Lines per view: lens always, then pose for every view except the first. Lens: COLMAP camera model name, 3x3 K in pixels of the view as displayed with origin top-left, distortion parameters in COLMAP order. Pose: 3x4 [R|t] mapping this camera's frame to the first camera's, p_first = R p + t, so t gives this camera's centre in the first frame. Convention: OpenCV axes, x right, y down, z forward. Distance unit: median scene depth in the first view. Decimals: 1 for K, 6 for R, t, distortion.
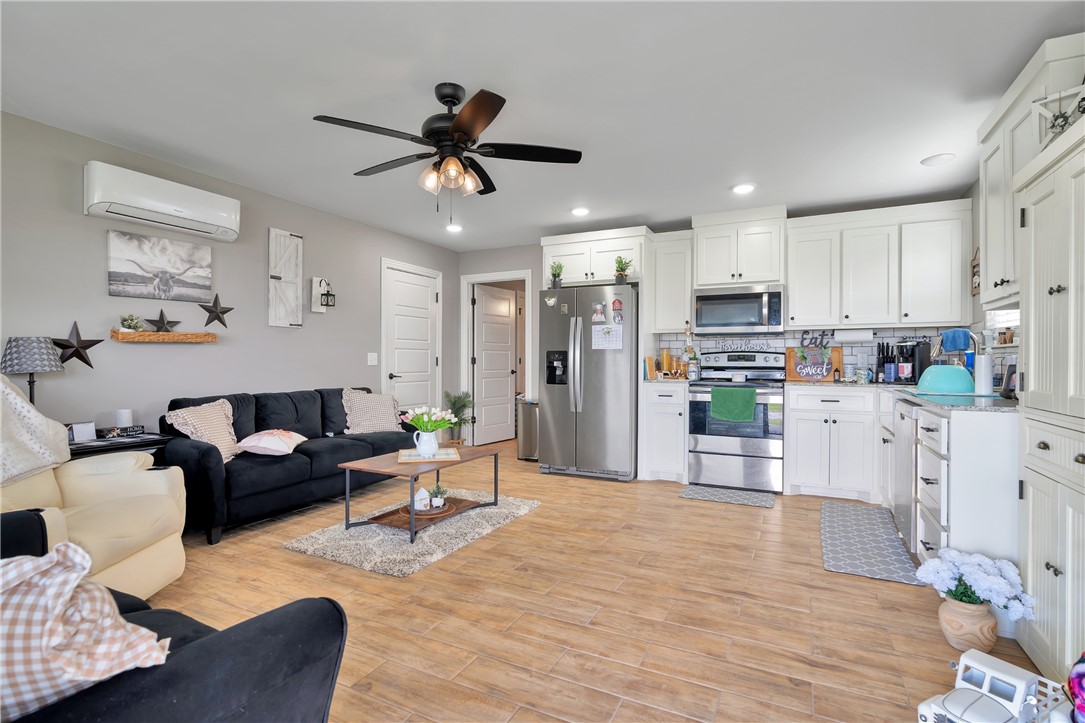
lens RADIAL K [[519.3, 0, 542.5], [0, 519.3, 361.5], [0, 0, 1]] dist [-0.000779, -0.000127]
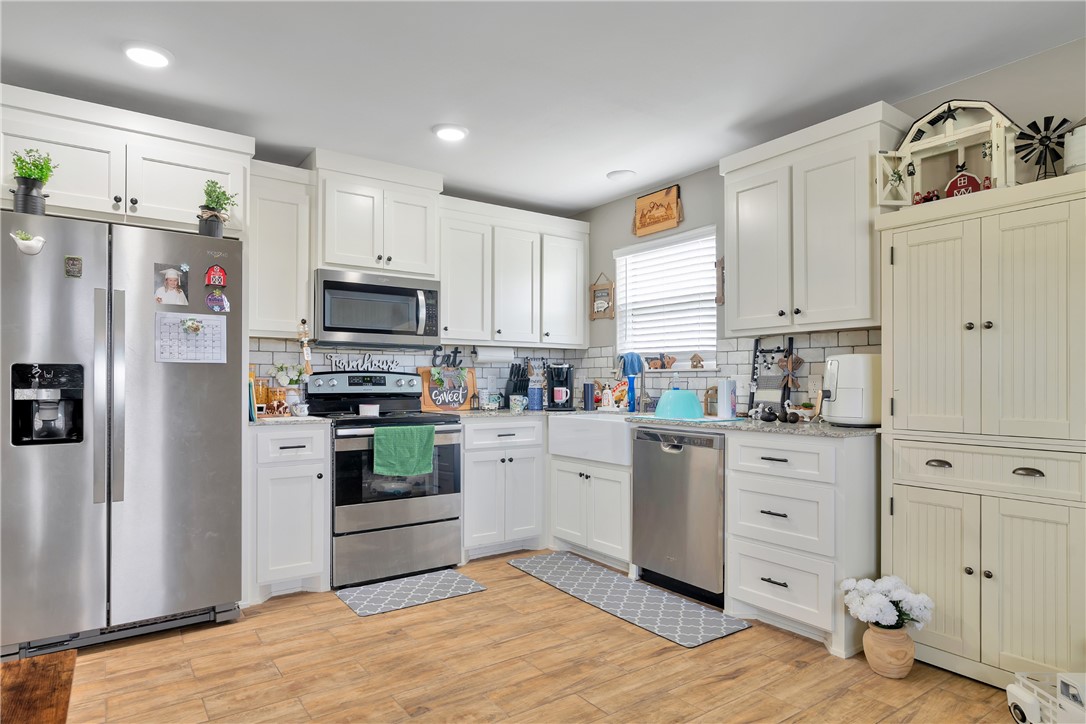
lens RADIAL K [[622.8, 0, 541.8], [0, 622.8, 379.5], [0, 0, 1]] dist [-0.003448, -0.000765]
pose [[0.471185, 0.002063, 0.882032, -0.292422], [0.001417, 0.999994, -0.003096, -0.007269], [-0.882033, 0.002709, 0.471180, 0.533238]]
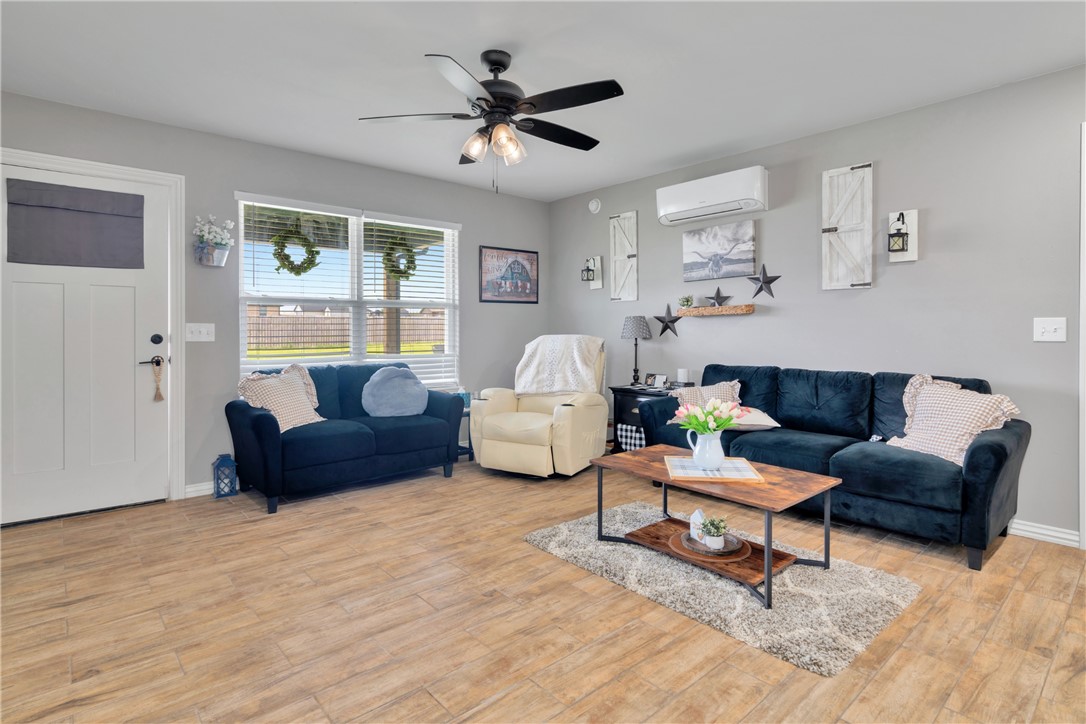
lens RADIAL K [[555.6, 0, 539.8], [0, 555.6, 335.7], [0, 0, 1]] dist [-0.000707, -0.000088]
pose [[-0.374425, 0.012741, -0.927170, 0.529312], [0.000157, 0.999906, 0.013677, -0.008054], [0.927257, 0.004976, -0.374392, 1.015485]]
